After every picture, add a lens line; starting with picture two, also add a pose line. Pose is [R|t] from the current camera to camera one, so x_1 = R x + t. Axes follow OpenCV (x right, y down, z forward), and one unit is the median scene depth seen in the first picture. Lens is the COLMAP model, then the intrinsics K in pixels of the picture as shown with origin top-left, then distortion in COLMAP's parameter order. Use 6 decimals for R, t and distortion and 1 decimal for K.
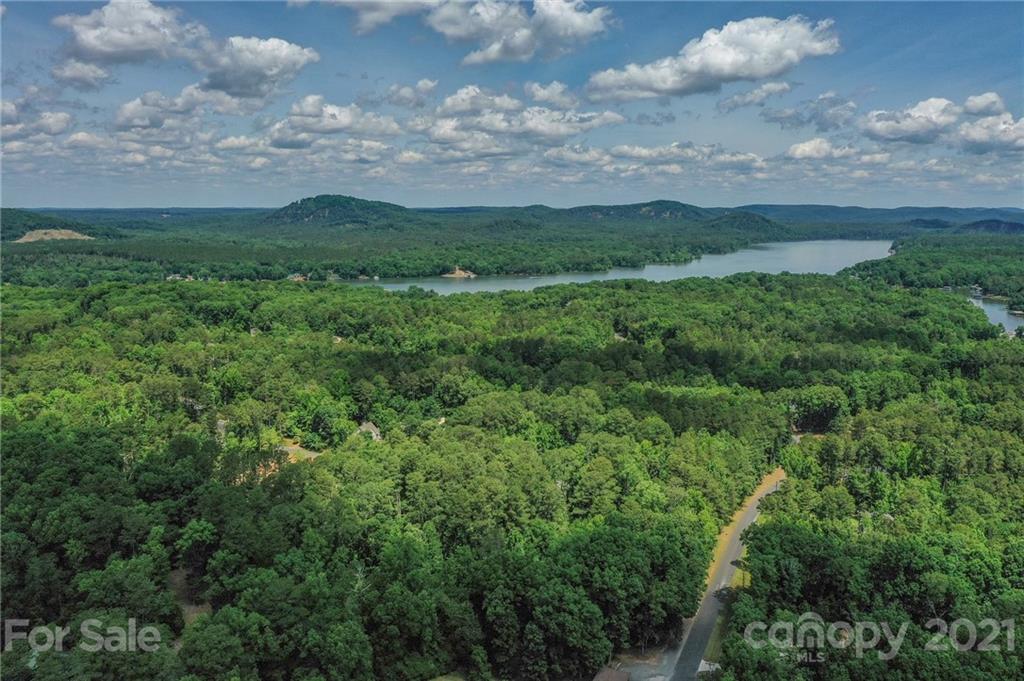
lens RADIAL K [[815.6, 0, 512.0], [0, 815.6, 340.5], [0, 0, 1]] dist [0.003617, -0.000488]
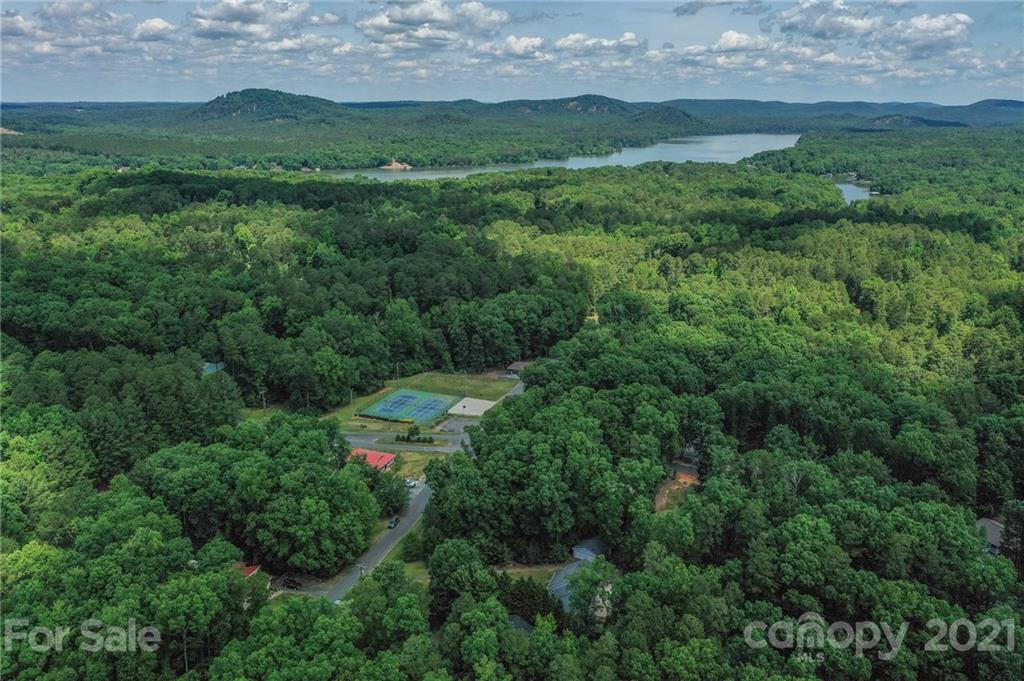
lens RADIAL K [[815.6, 0, 512.0], [0, 815.6, 340.5], [0, 0, 1]] dist [0.003617, -0.000488]
pose [[0.996395, -0.023367, 0.081552, -0.005605], [0.013210, 0.992326, 0.122941, 0.016962], [-0.083799, -0.121420, 0.989058, -0.103812]]
